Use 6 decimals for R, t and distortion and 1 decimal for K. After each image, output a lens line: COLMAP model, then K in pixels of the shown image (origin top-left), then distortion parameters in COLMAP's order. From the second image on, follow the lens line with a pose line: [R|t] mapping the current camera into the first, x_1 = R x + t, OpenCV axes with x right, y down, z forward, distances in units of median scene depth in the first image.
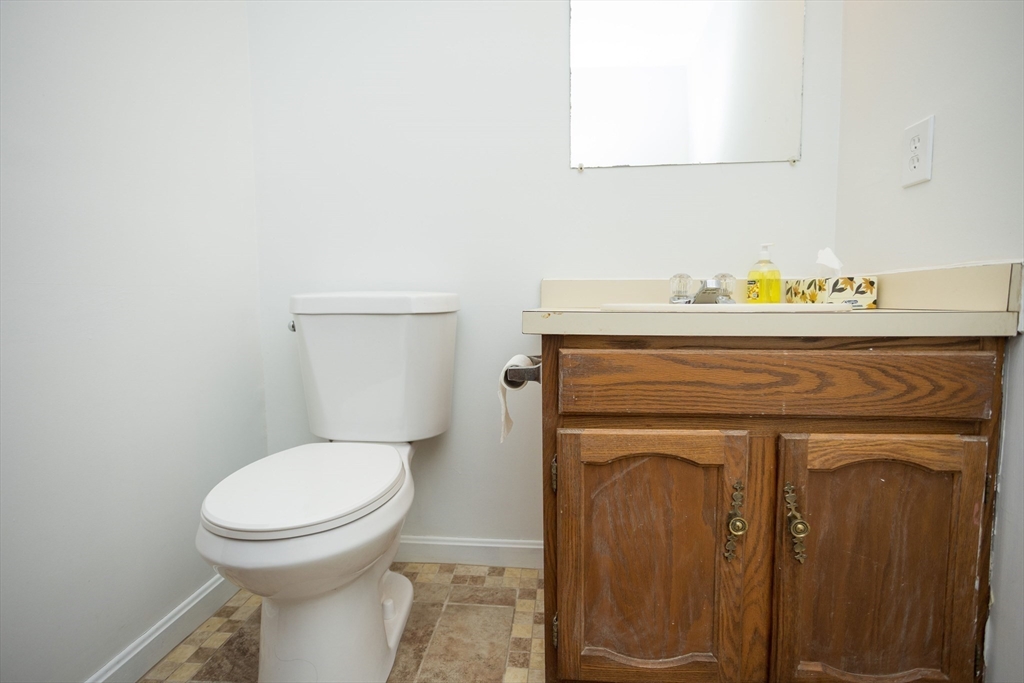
lens RADIAL K [[491.6, 0, 508.1], [0, 491.6, 342.8], [0, 0, 1]] dist [-0.029395, 0.007012]
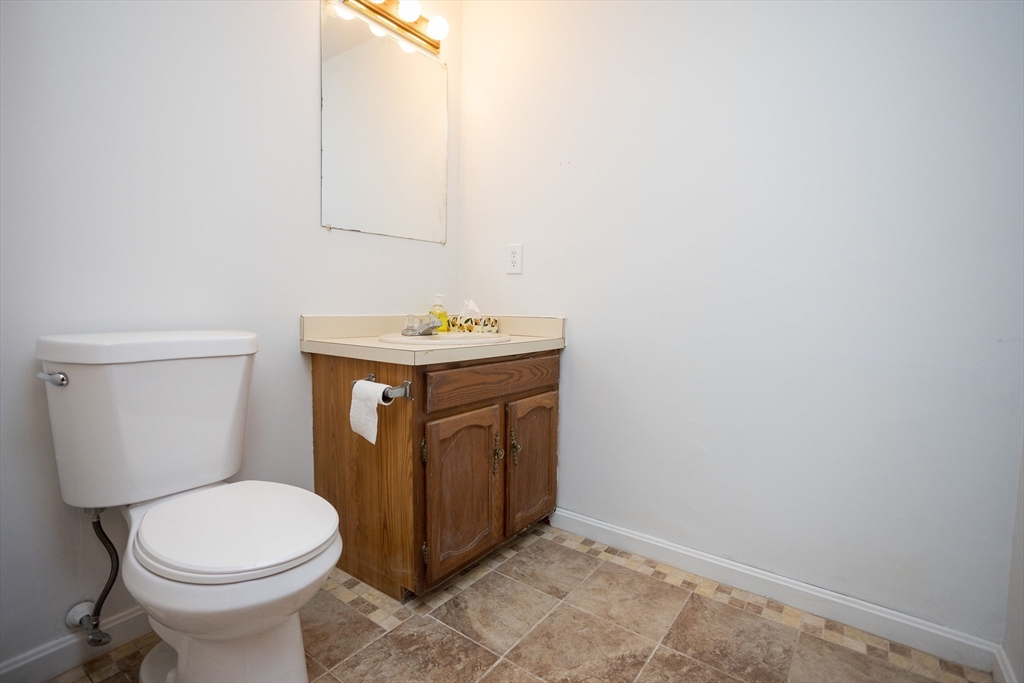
lens RADIAL K [[491.6, 0, 510.6], [0, 491.6, 337.4], [0, 0, 1]] dist [-0.029395, 0.007012]
pose [[0.502997, -0.044341, 0.863150, -1.138048], [0.051140, 0.998460, 0.021490, -0.123610], [-0.862774, 0.033332, 0.504490, -0.039293]]
